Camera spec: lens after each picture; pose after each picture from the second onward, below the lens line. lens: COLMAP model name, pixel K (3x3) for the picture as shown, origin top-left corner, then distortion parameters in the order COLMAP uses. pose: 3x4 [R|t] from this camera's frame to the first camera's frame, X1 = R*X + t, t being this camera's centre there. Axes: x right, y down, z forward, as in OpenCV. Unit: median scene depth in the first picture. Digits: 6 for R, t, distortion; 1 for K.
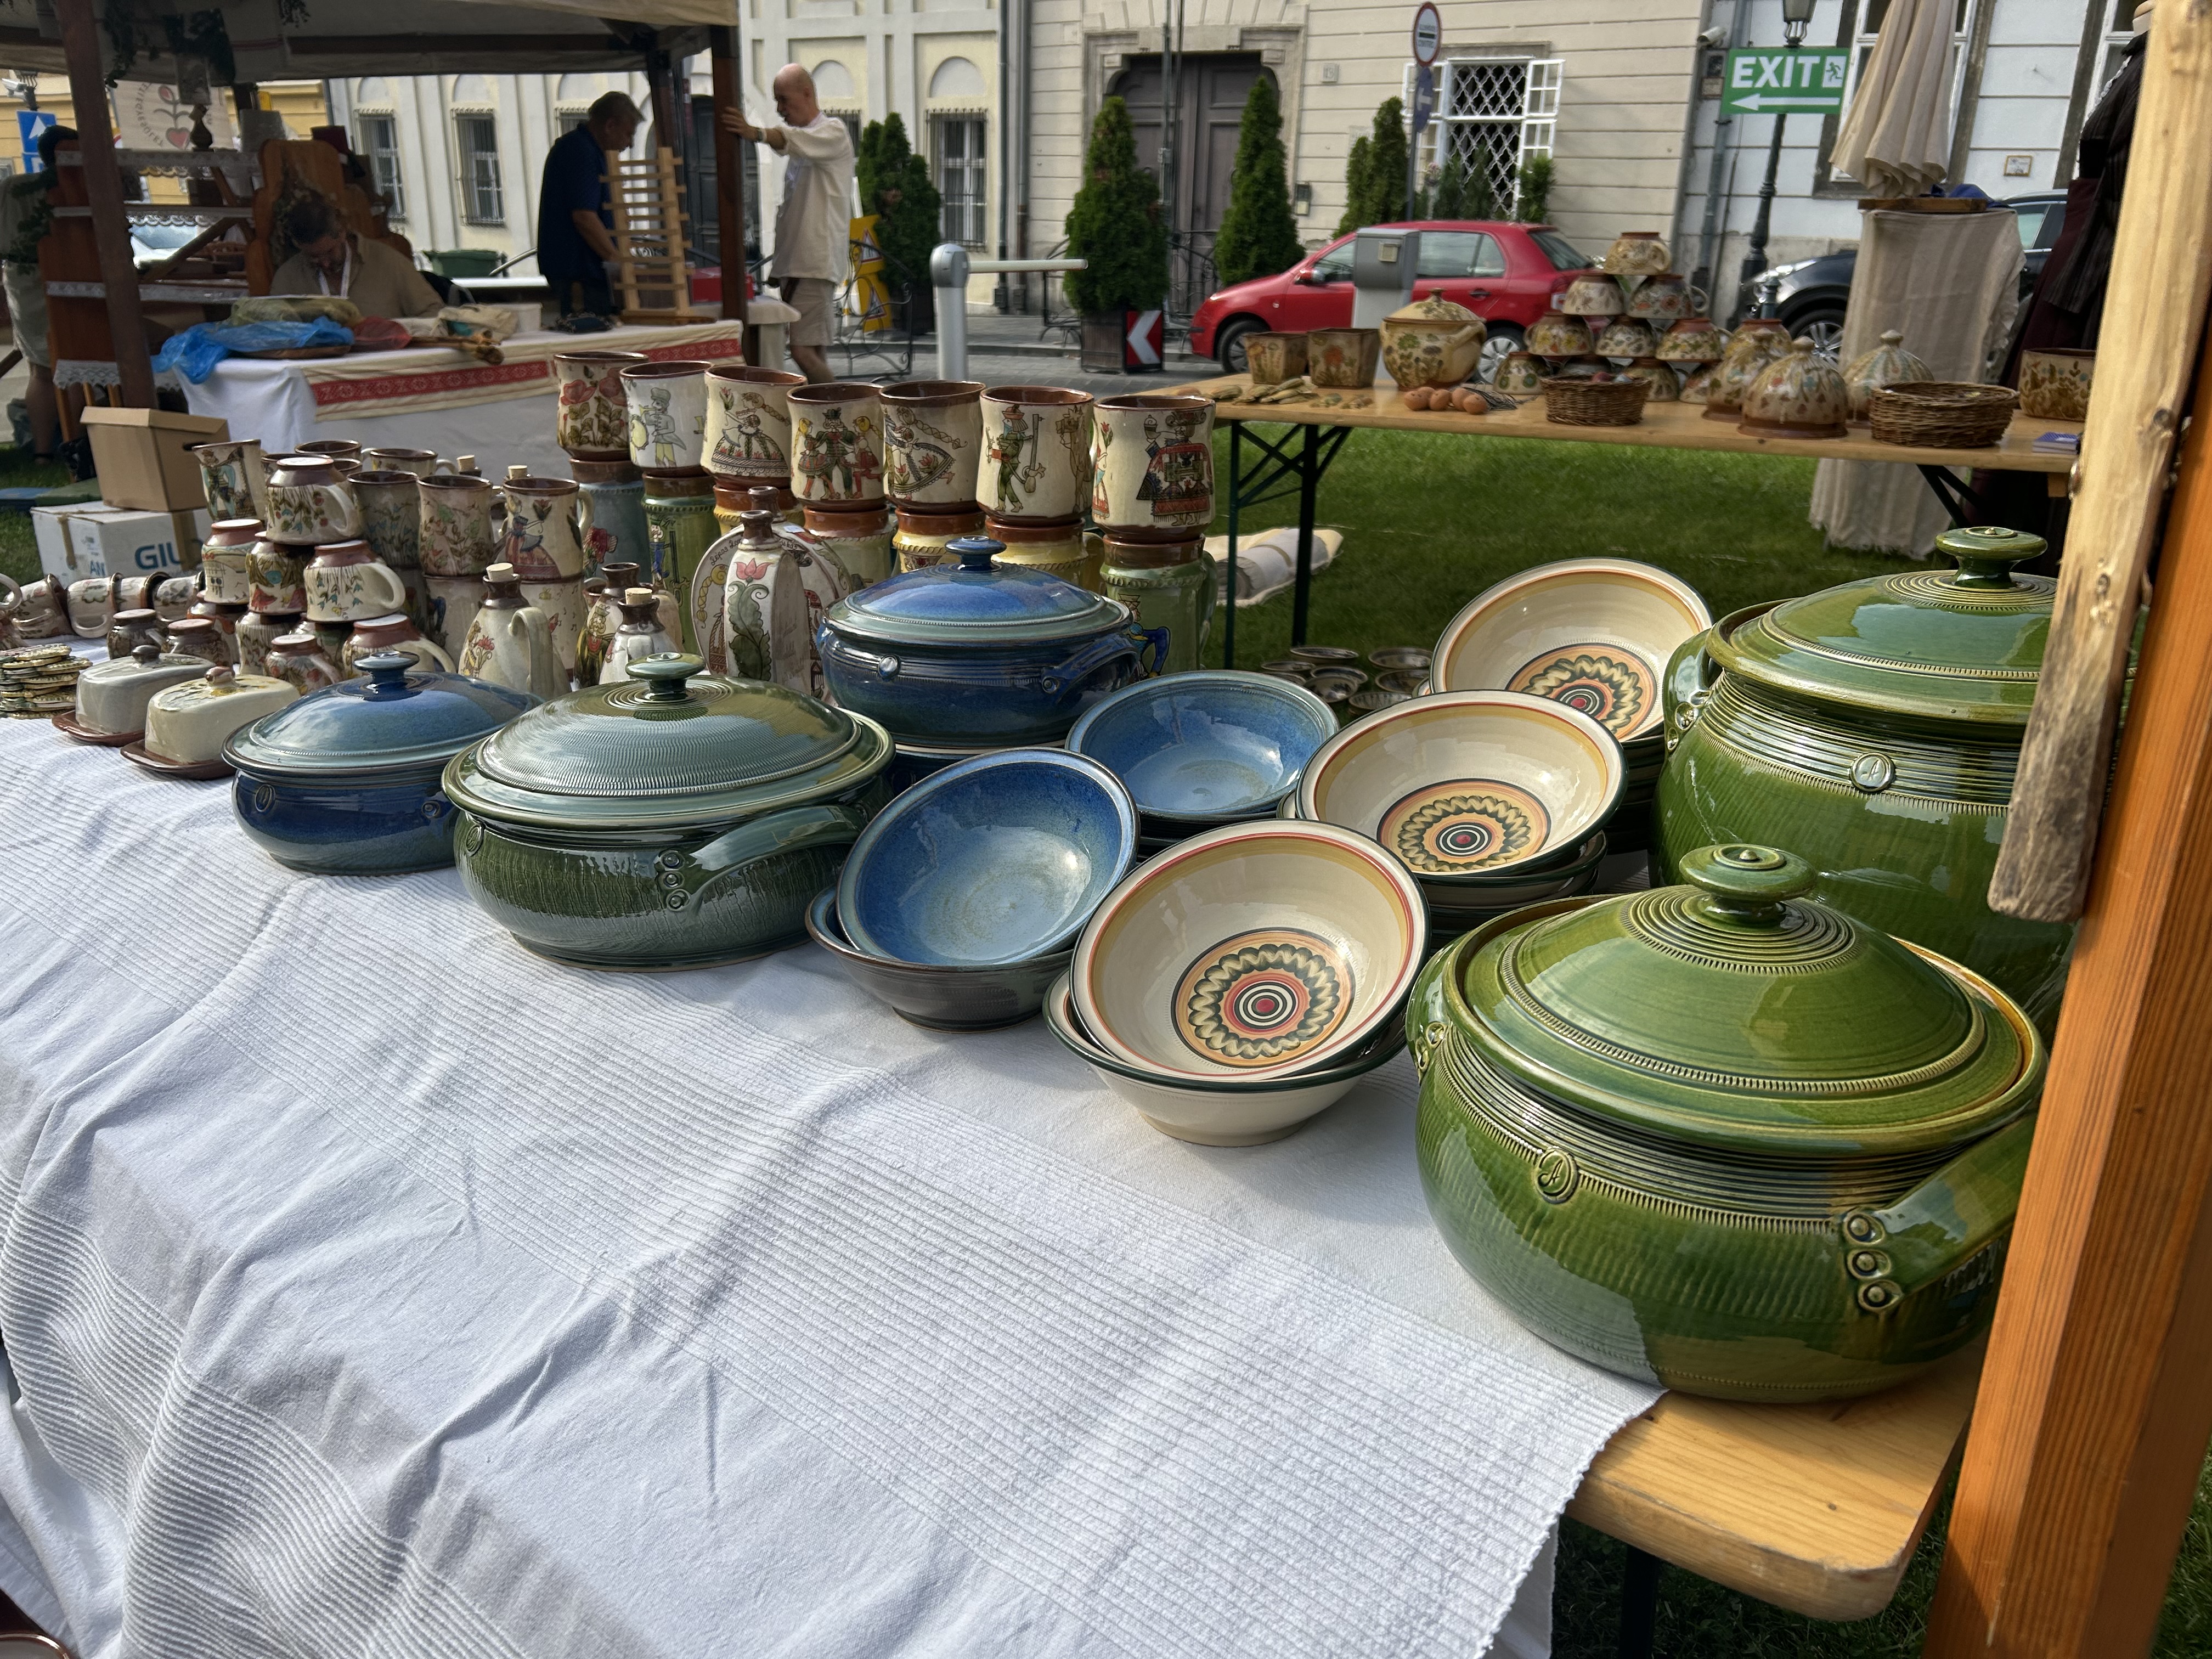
lens RADIAL K [[1670.3, 0, 1099.9], [0, 1670.3, 829.9], [0, 0, 1]] dist [0.014853, 0.003576]
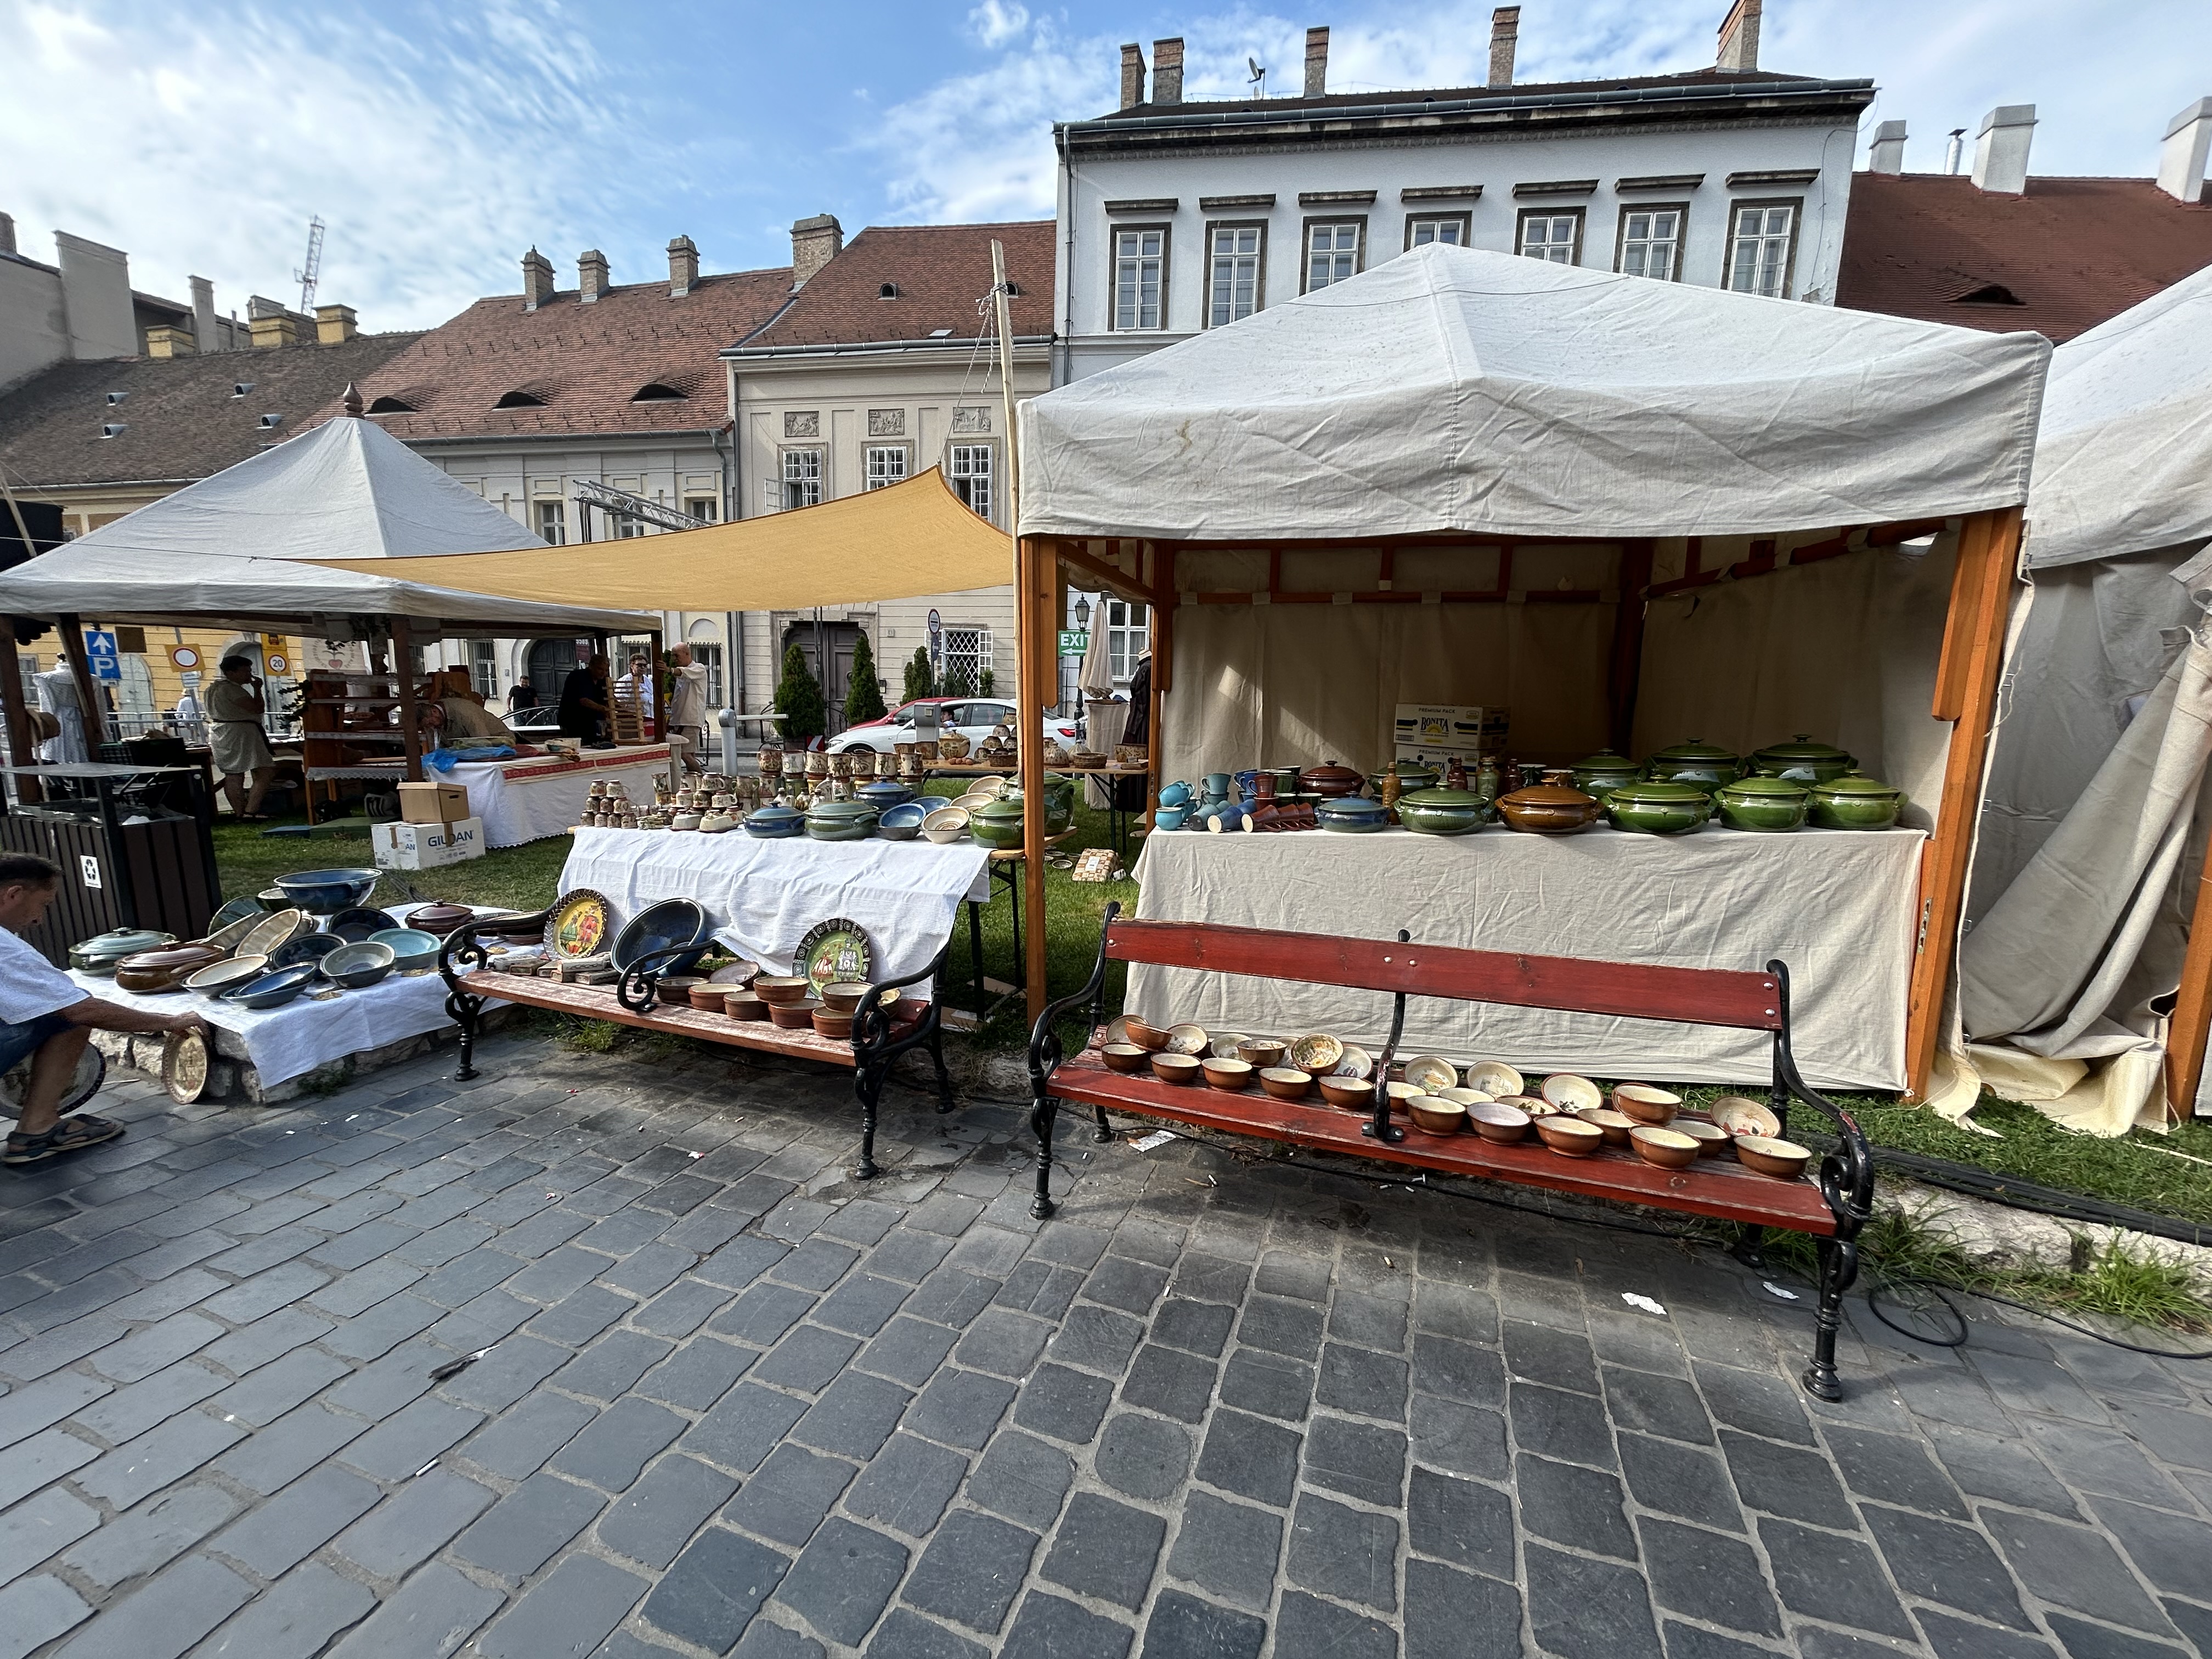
lens RADIAL K [[884.9, 0, 1106.7], [0, 884.9, 841.2], [0, 0, 1]] dist [-0.000327, -0.000013]
pose [[0.932831, -0.056918, 0.355790, -0.032541], [0.119715, 0.980308, -0.157051, 0.042907], [-0.339845, 0.189096, 0.921275, -0.141015]]
